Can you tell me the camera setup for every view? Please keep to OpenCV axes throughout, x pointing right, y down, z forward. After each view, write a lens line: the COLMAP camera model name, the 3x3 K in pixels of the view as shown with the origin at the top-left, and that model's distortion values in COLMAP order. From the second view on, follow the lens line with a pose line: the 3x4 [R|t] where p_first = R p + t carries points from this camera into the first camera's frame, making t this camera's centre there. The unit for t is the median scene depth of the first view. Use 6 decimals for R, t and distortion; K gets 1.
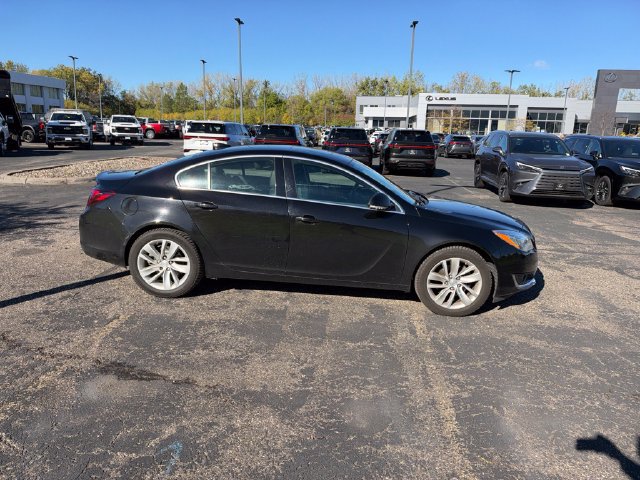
lens RADIAL K [[460.8, 0, 321.4], [0, 460.8, 237.6], [0, 0, 1]] dist [0.024094, -0.052163]
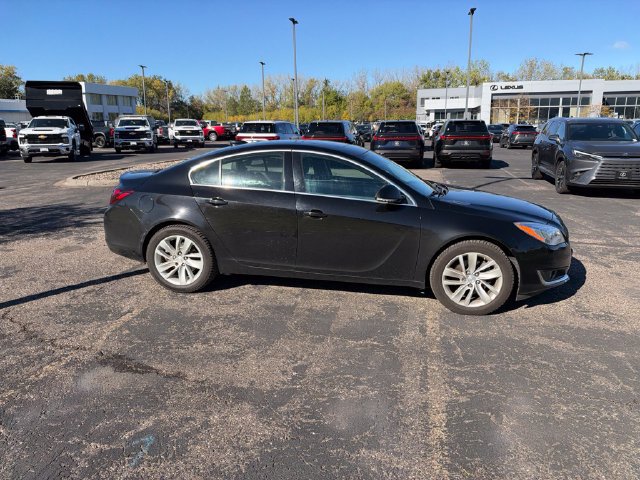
lens RADIAL K [[460.8, 0, 321.4], [0, 460.8, 237.6], [0, 0, 1]] dist [0.024094, -0.052163]
pose [[0.990795, -0.008613, -0.135100, 0.109018], [0.009436, 0.999941, 0.005449, 0.005435], [0.135045, -0.006674, 0.990817, 0.031060]]
